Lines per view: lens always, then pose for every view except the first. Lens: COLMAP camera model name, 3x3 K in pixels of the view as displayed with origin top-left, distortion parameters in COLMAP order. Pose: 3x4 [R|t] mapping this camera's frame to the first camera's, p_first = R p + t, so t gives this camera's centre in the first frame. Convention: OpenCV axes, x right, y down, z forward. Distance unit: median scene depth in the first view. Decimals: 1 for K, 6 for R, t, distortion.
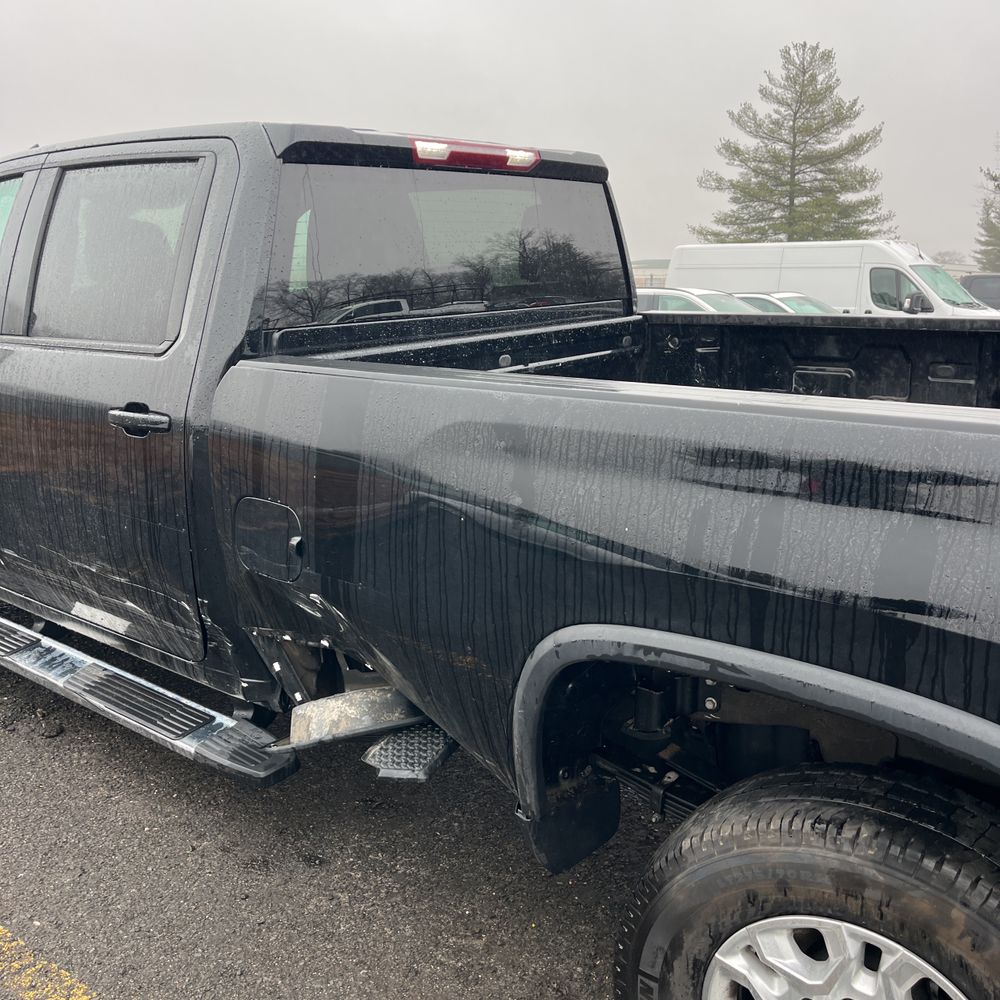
lens RADIAL K [[1004.6, 0, 493.7], [0, 1004.6, 500.9], [0, 0, 1]] dist [0.075976, -0.094810]
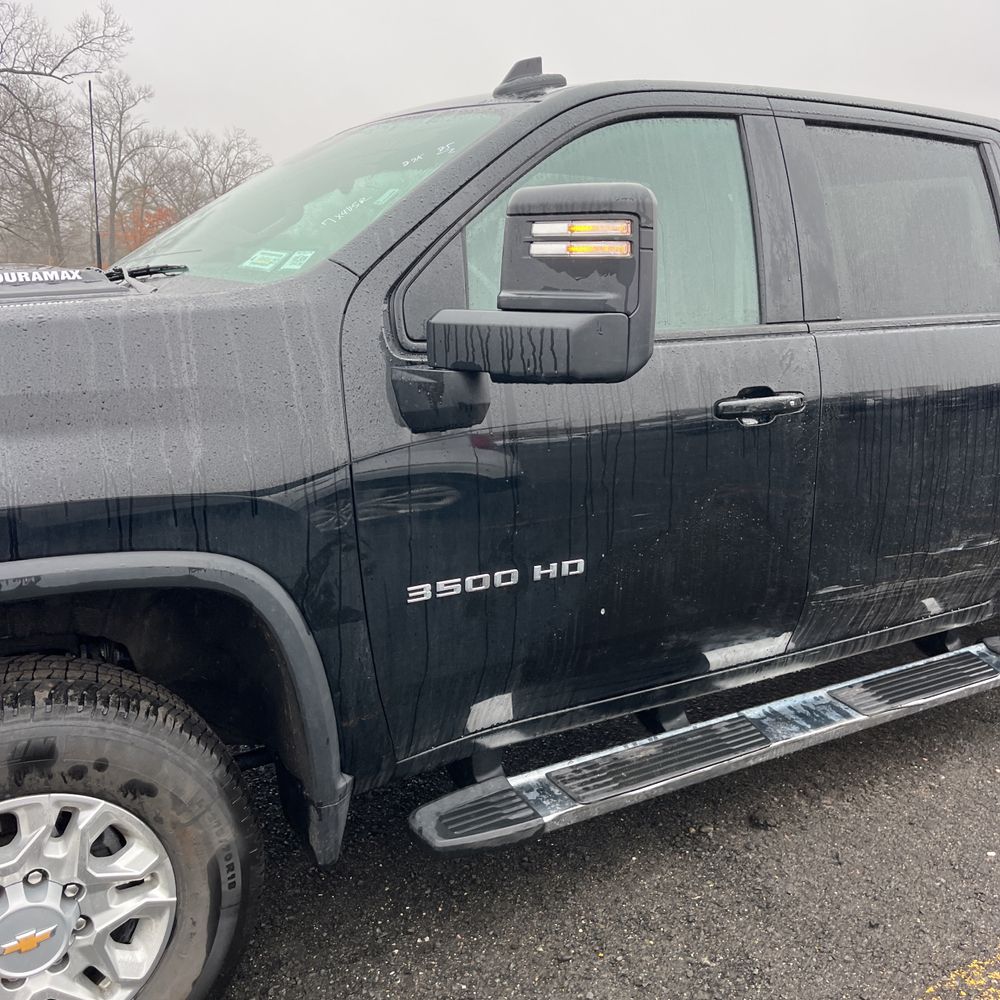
lens RADIAL K [[1011.3, 0, 516.9], [0, 1011.3, 487.5], [0, 0, 1]] dist [0.049995, -0.060460]
pose [[0.346091, -0.186728, 0.919431, -1.355085], [0.211162, 0.970353, 0.117584, -0.183850], [-0.914129, 0.153454, 0.375260, 0.956425]]
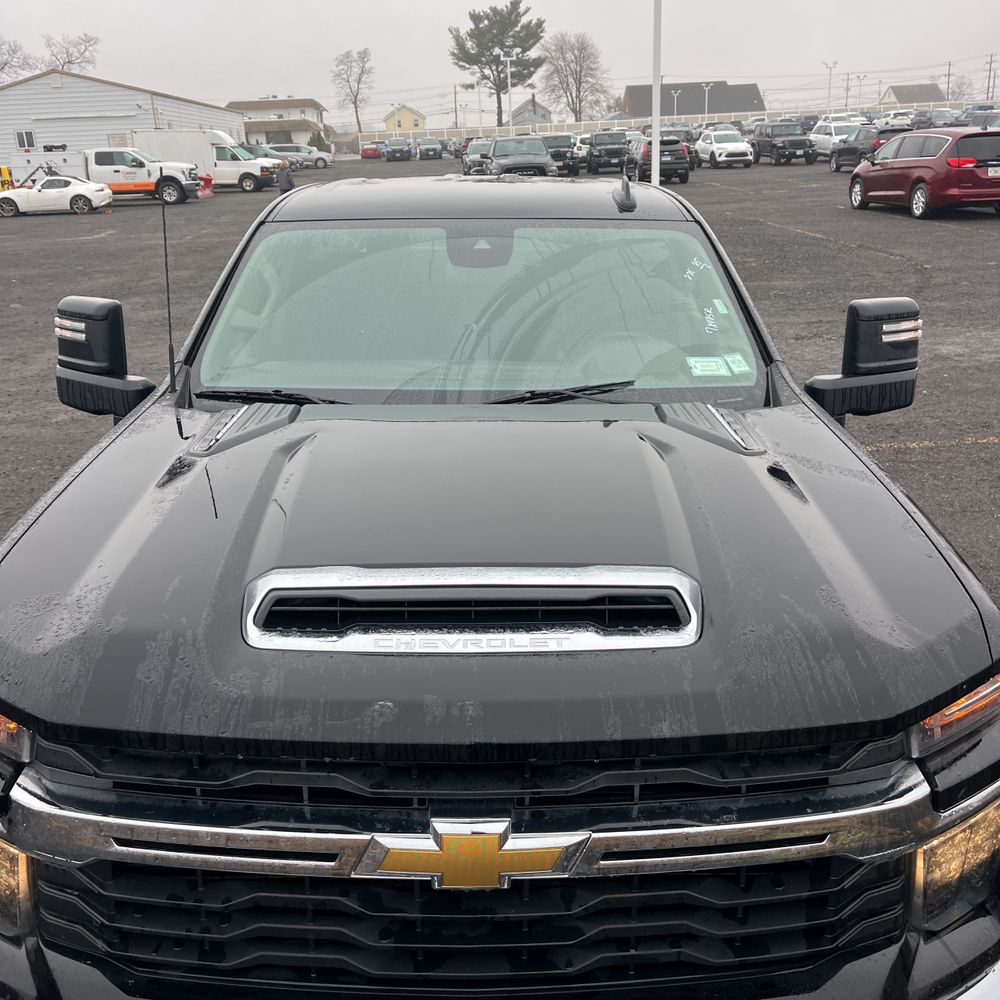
lens RADIAL K [[1001.5, 0, 507.3], [0, 1001.5, 487.5], [0, 0, 1]] dist [0.065628, -0.088583]
pose [[-0.637452, -0.226263, 0.736519, -1.341159], [0.198813, 0.875236, 0.440949, -0.629965], [-0.744398, 0.427513, -0.512937, 1.994154]]
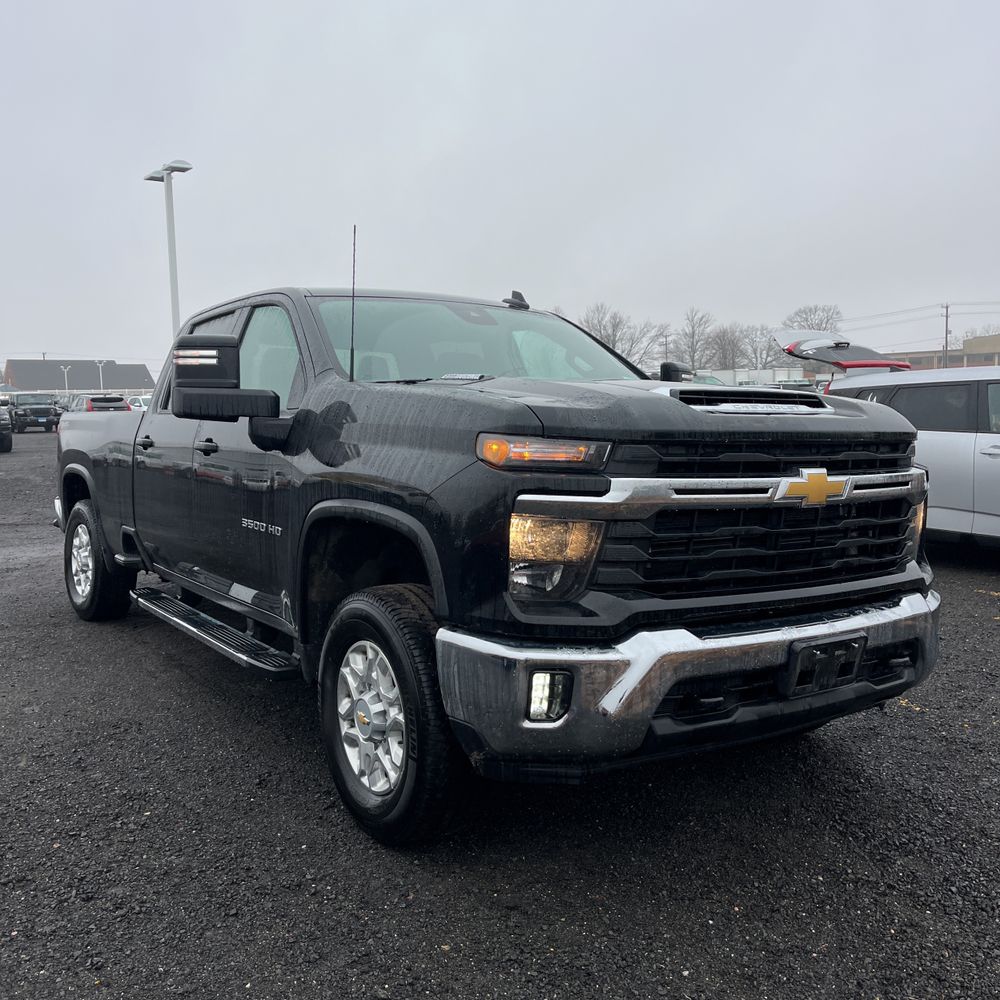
lens RADIAL K [[1056.1, 0, 500.2], [0, 1056.1, 499.3], [0, 0, 1]] dist [-0.004701, -0.011143]
pose [[-0.952999, -0.002539, 0.302963, -1.041576], [0.087787, 0.954755, 0.284143, -0.582764], [-0.289977, 0.297384, -0.909657, 2.866119]]
